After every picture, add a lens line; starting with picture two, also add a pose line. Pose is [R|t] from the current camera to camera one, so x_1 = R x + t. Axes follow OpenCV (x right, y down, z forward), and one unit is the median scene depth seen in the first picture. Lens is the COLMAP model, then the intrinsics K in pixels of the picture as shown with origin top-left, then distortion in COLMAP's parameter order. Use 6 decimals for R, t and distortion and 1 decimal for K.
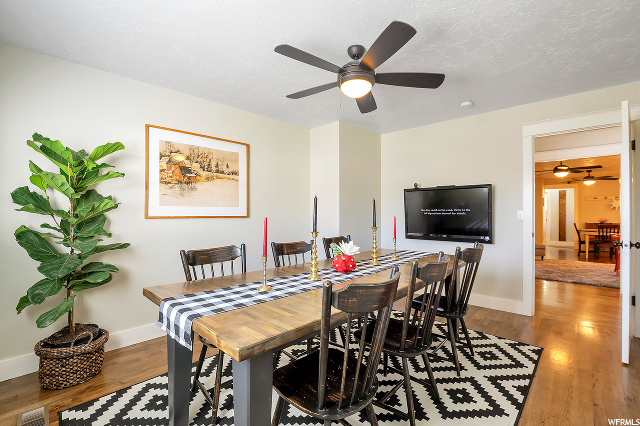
lens RADIAL K [[288.0, 0, 325.1], [0, 288.0, 211.3], [0, 0, 1]] dist [-0.027426, 0.000497]
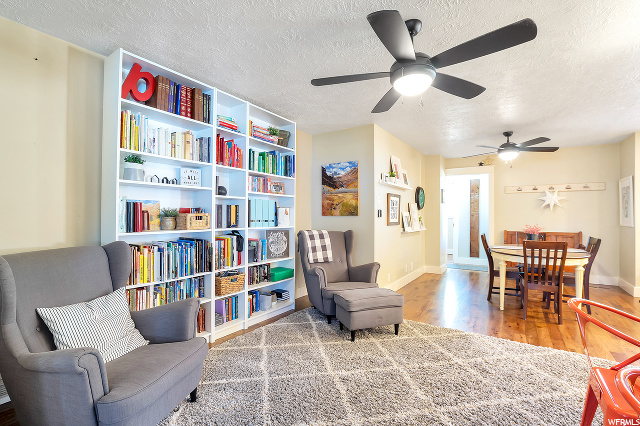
lens RADIAL K [[288.0, 0, 325.1], [0, 288.0, 211.3], [0, 0, 1]] dist [-0.027426, 0.000497]
pose [[0.987271, 0.004233, 0.158992, 0.435933], [-0.003070, 0.999967, -0.007560, 0.005569], [-0.159018, 0.006976, 0.987251, 0.446215]]
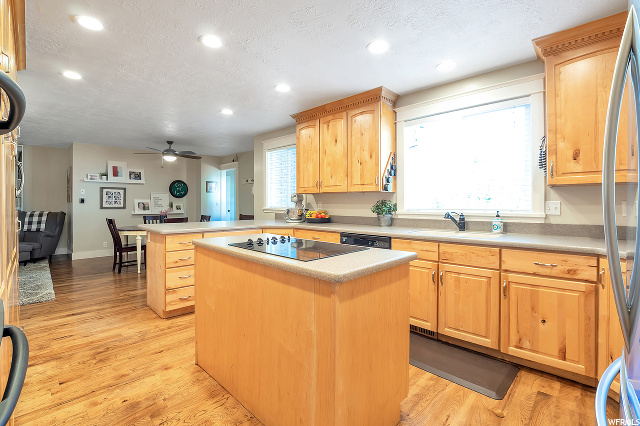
lens RADIAL K [[288.0, 0, 325.1], [0, 288.0, 211.3], [0, 0, 1]] dist [-0.027426, 0.000497]
pose [[0.999776, 0.001497, -0.021099, 1.139547], [-0.000710, 0.999305, 0.037269, 0.004611], [0.021140, -0.037246, 0.999083, 0.230847]]
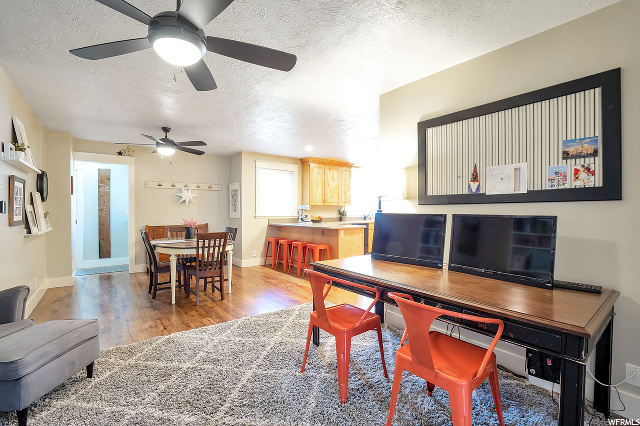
lens RADIAL K [[288.0, 0, 325.1], [0, 288.0, 211.3], [0, 0, 1]] dist [-0.027426, 0.000497]
pose [[0.160016, -0.003954, 0.987106, 0.383154], [-0.007874, 0.999955, 0.005282, 0.005007], [-0.987083, -0.008617, 0.159978, 0.518452]]
